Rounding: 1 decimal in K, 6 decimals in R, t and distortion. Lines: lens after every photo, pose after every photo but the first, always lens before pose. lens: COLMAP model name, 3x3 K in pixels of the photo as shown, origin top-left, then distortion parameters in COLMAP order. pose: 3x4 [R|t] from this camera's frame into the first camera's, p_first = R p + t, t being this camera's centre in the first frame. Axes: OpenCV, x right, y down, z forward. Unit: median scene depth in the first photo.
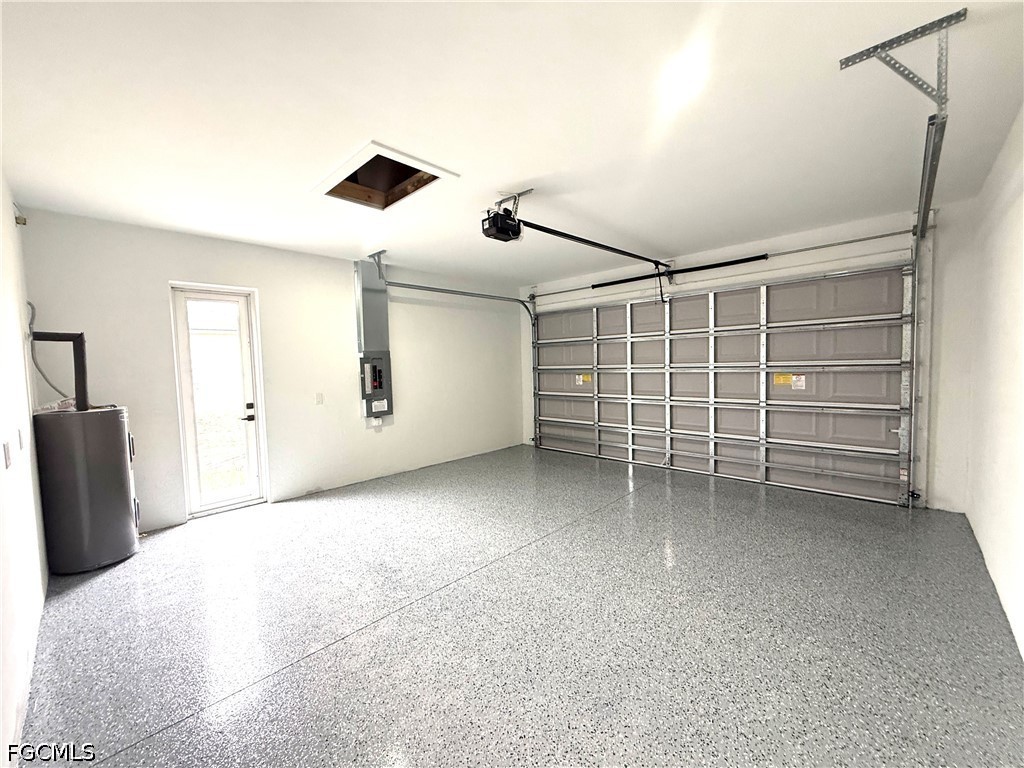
lens RADIAL K [[408.6, 0, 512.0], [0, 408.6, 384.0], [0, 0, 1]] dist [-0.001303, 0.000051]
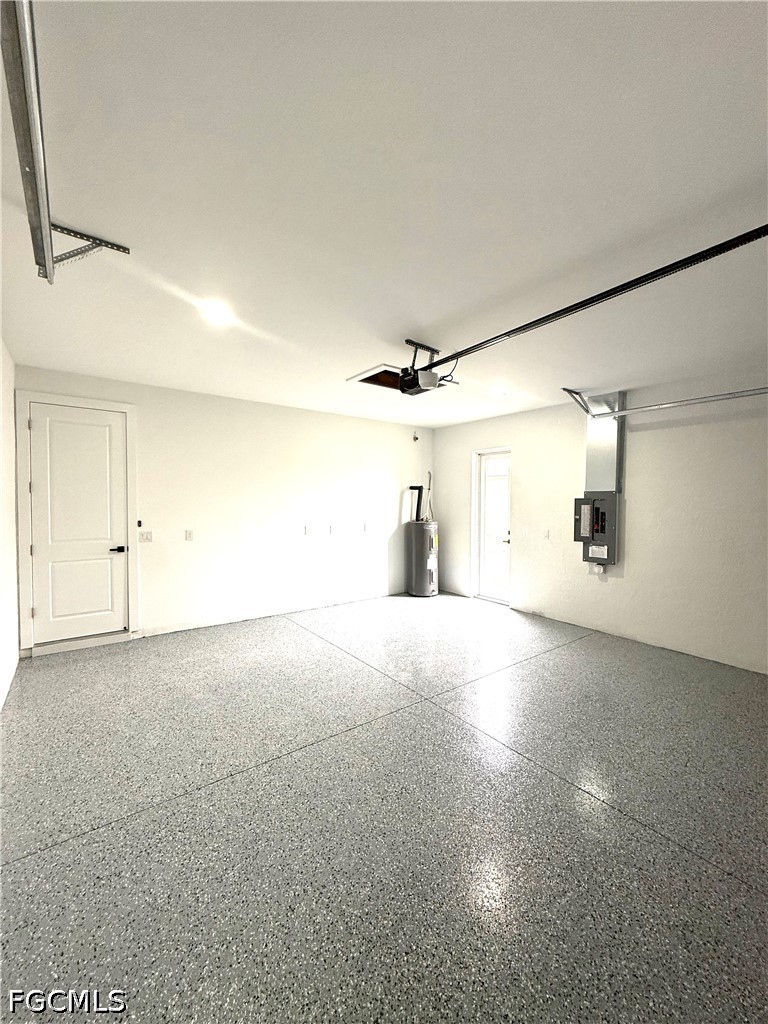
lens RADIAL K [[408.6, 0, 384.0], [0, 408.6, 512.0], [0, 0, 1]] dist [-0.001303, 0.000051]
pose [[-0.157785, 0.054229, -0.985983, 0.672975], [-0.057588, 0.996286, 0.064012, -0.068587], [0.985793, 0.066881, -0.154076, 0.700761]]
